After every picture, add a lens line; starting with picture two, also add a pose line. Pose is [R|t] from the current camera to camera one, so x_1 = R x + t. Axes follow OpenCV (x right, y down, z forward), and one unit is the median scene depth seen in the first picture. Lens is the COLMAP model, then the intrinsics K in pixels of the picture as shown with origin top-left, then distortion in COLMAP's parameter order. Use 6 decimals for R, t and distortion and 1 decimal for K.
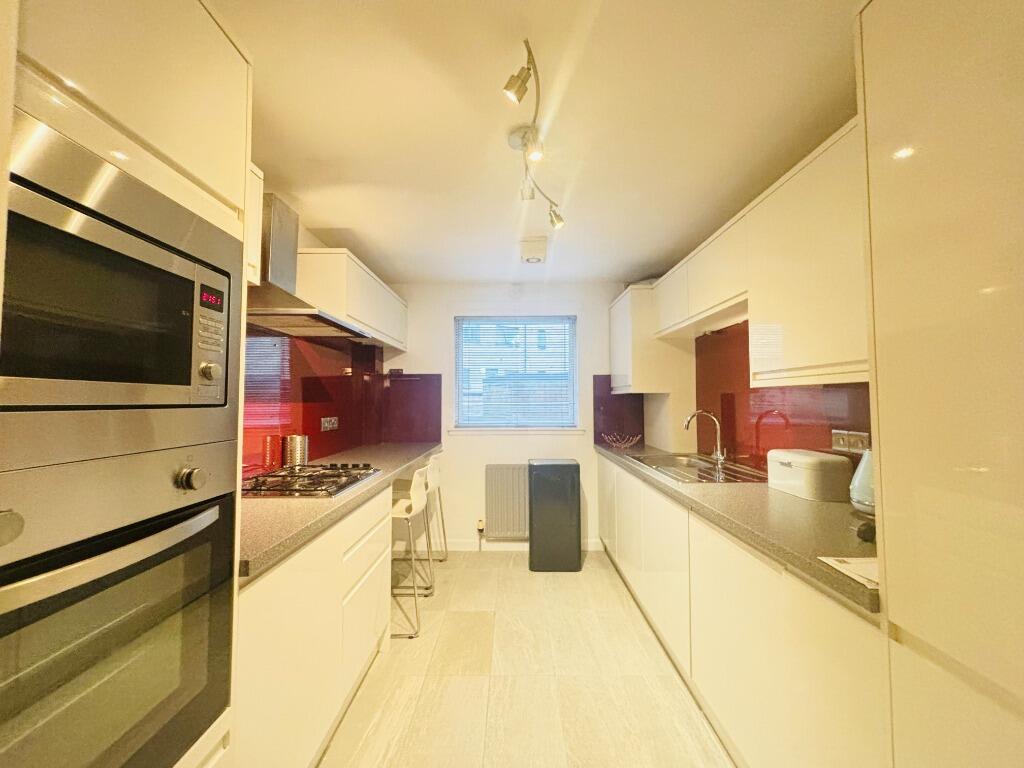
lens RADIAL K [[411.0, 0, 511.2], [0, 411.0, 382.8], [0, 0, 1]] dist [0.009282, -0.000917]
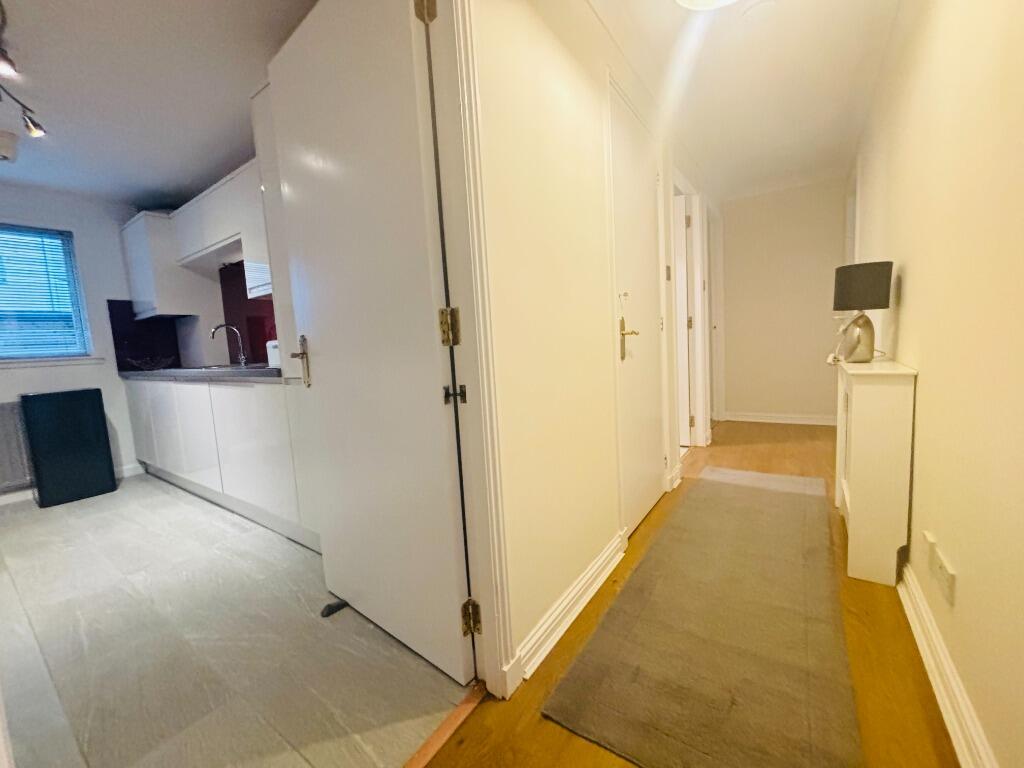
lens RADIAL K [[411.0, 0, 508.6], [0, 411.0, 383.1], [0, 0, 1]] dist [0.009282, -0.000917]
pose [[0.573756, -0.112336, 0.811285, -0.078412], [0.019858, 0.992166, 0.123339, 0.084219], [-0.818785, -0.054656, 0.571492, -0.375465]]
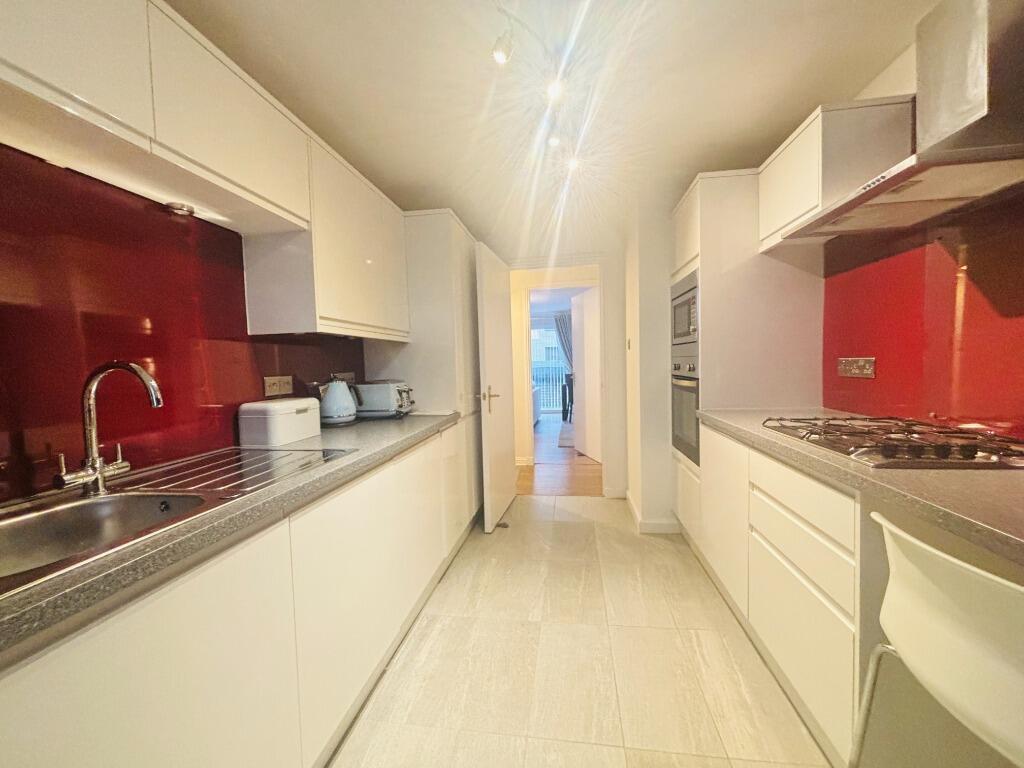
lens RADIAL K [[411.0, 0, 509.8], [0, 411.0, 380.7], [0, 0, 1]] dist [0.009282, -0.000917]
pose [[-0.989240, 0.021645, 0.144692, 0.015648], [0.023343, 0.999677, 0.010051, 0.066249], [-0.144428, 0.013320, -0.989426, 1.083638]]
